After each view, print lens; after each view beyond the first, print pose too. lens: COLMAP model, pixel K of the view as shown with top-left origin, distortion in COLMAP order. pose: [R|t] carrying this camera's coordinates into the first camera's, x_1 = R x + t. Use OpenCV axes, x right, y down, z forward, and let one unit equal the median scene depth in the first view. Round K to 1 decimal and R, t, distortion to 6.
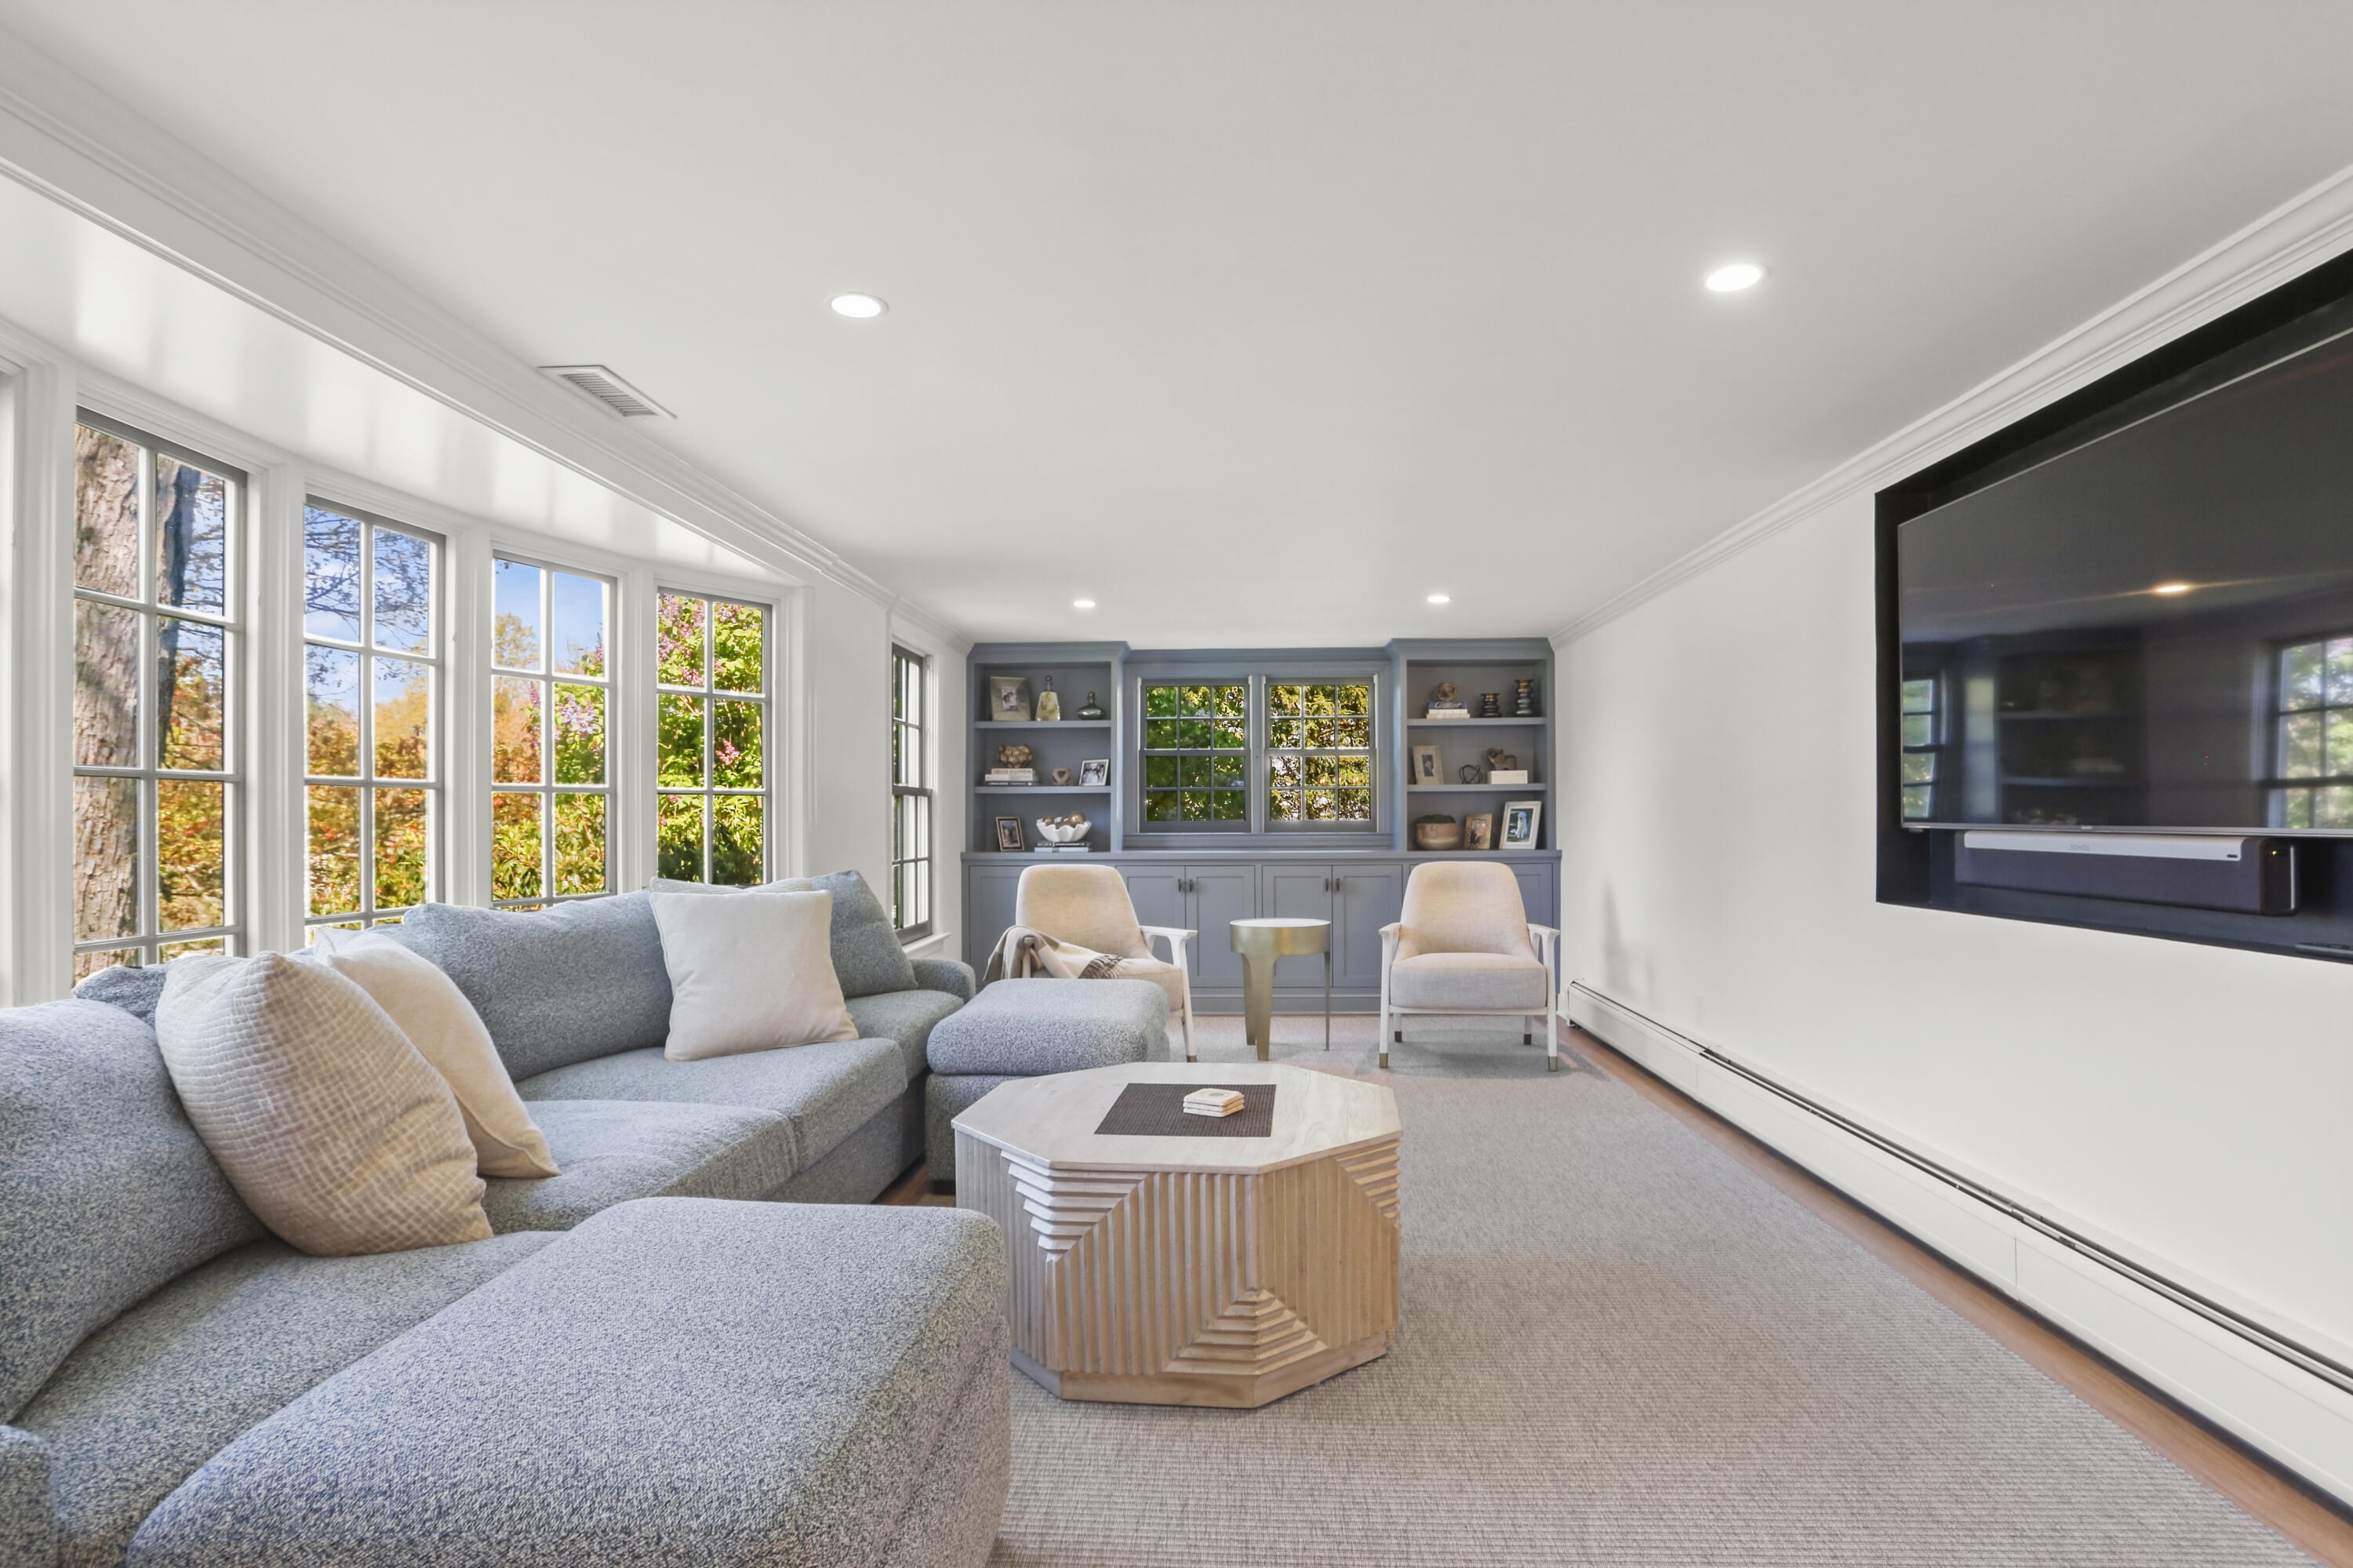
lens RADIAL K [[1166.8, 0, 1148.9], [0, 1166.8, 815.5], [0, 0, 1]] dist [-0.053264, 0.000752]
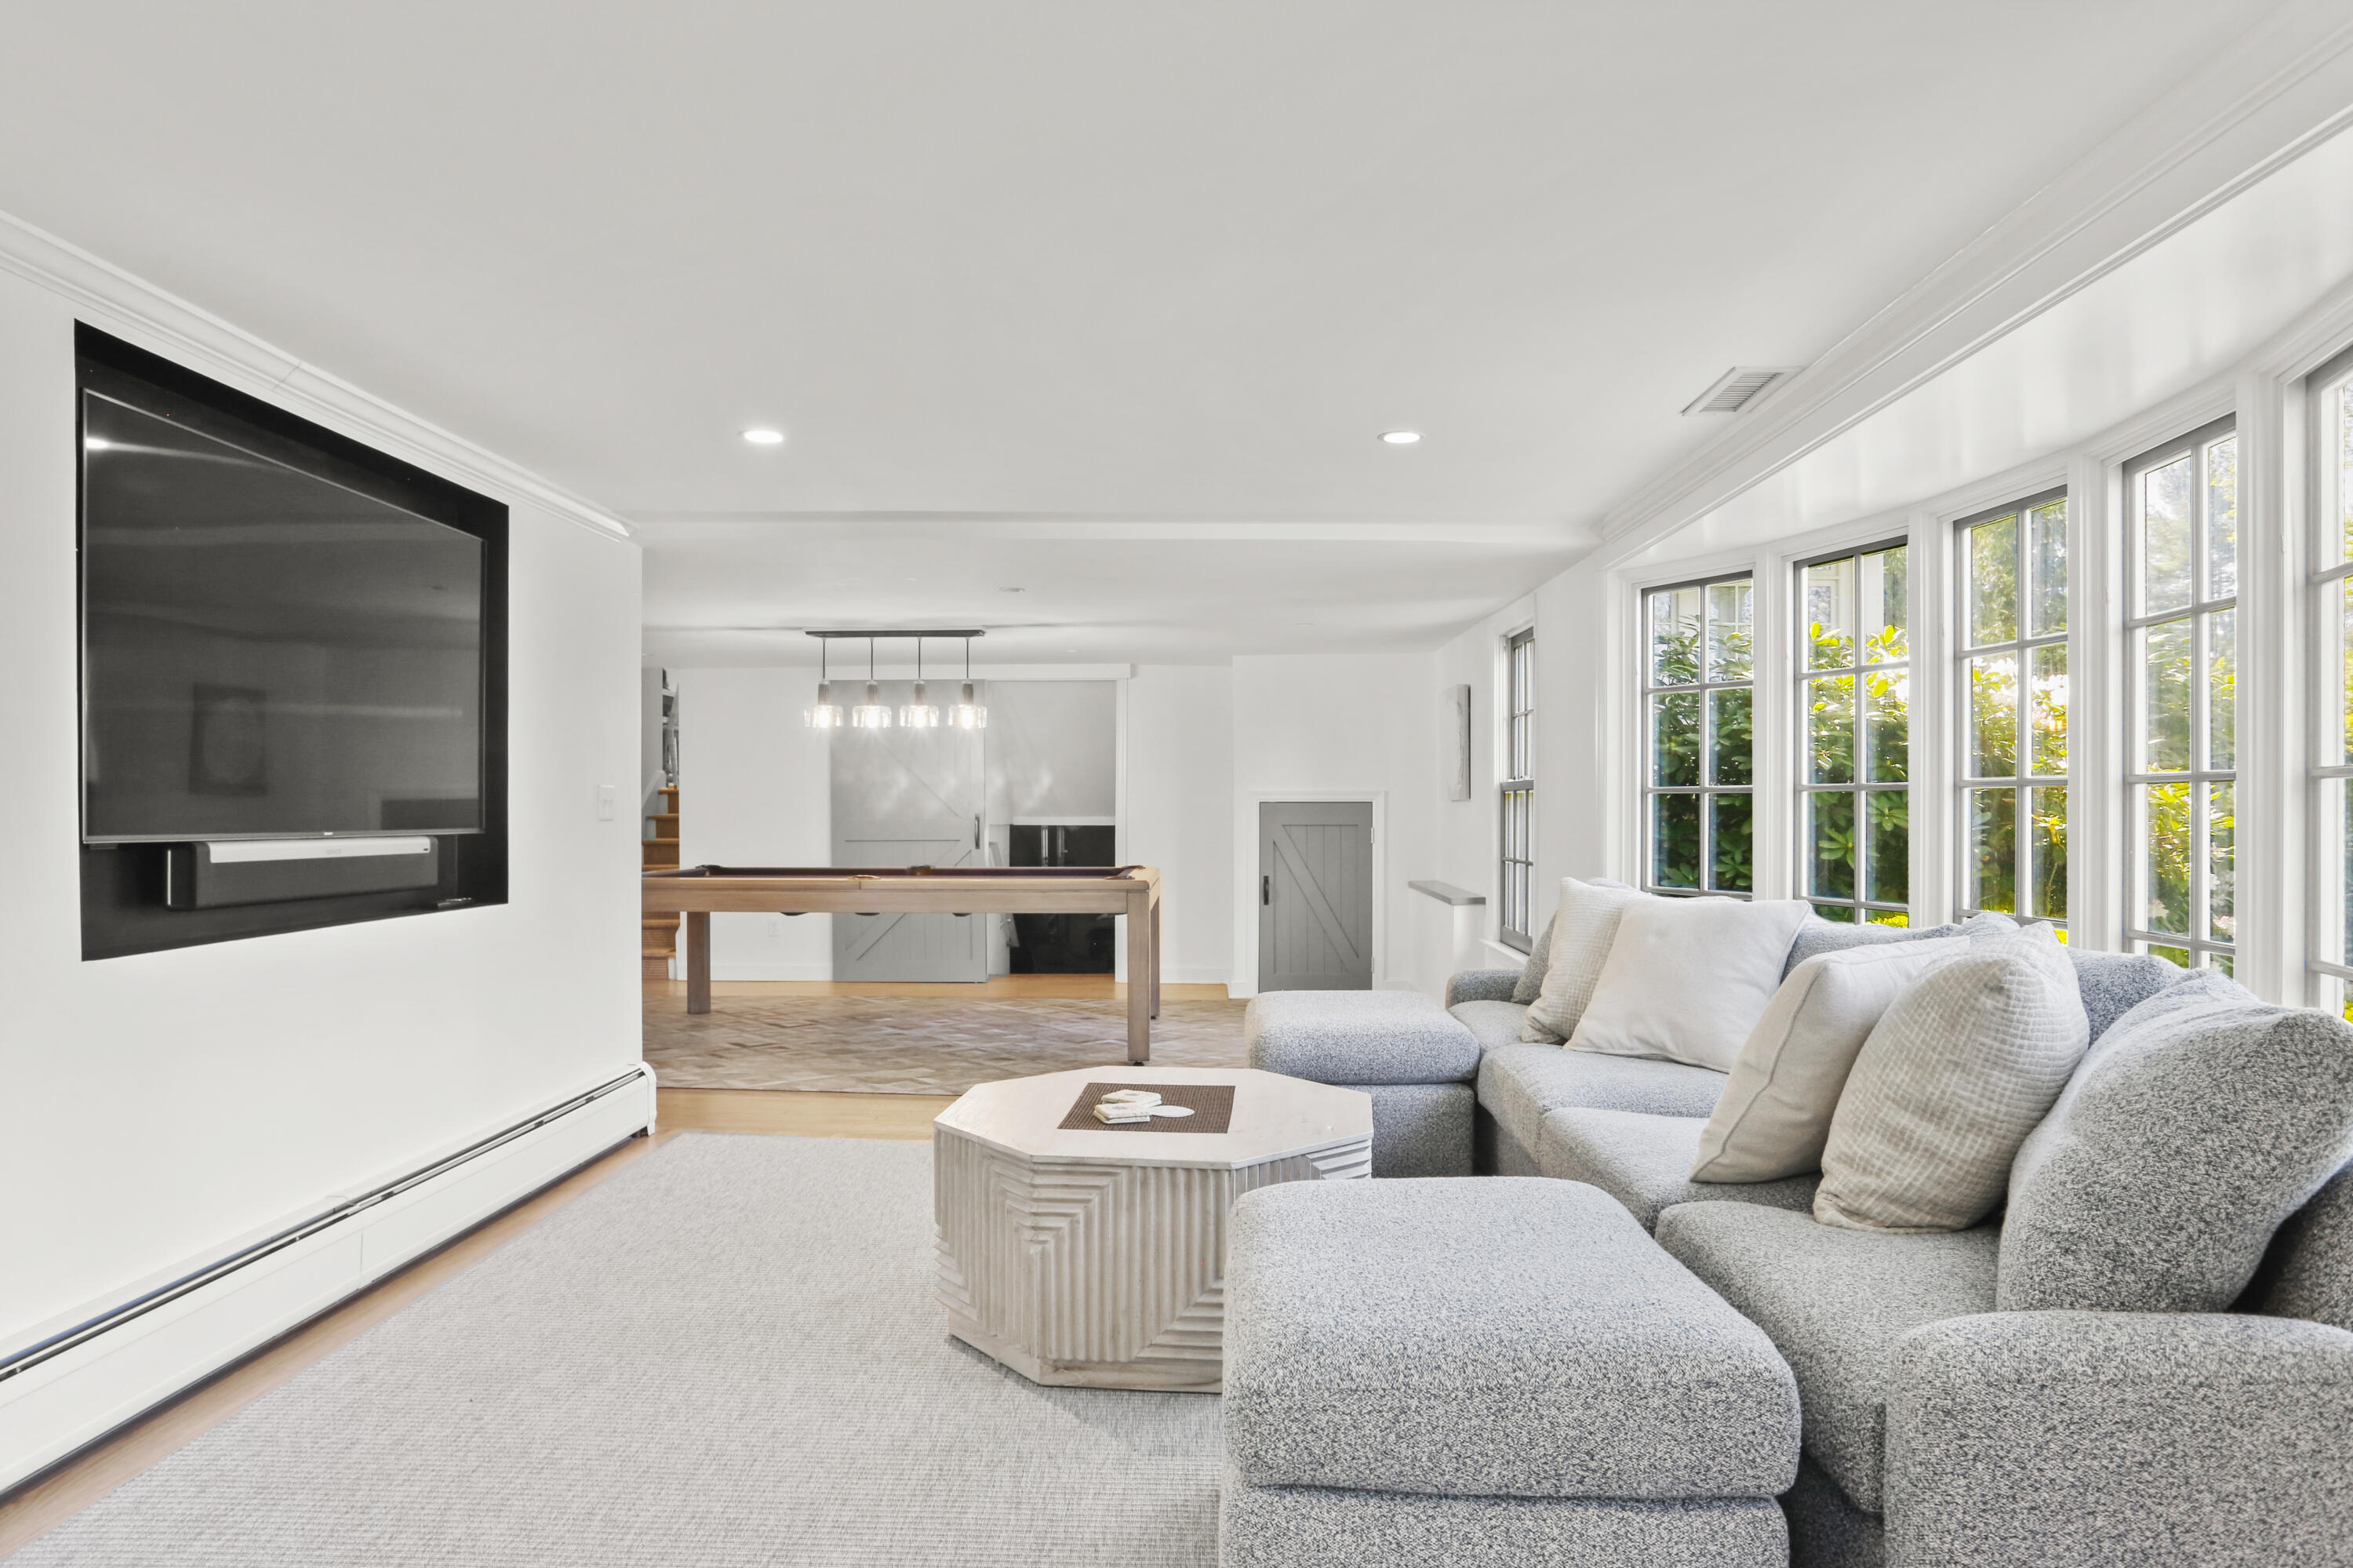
lens RADIAL K [[1166.8, 0, 1148.9], [0, 1166.8, 815.5], [0, 0, 1]] dist [-0.053264, 0.000752]
pose [[-0.999937, -0.004539, -0.010284, 0.052957], [-0.004624, 0.999955, 0.008241, -0.016270], [0.010246, 0.008288, -0.999913, 1.879534]]
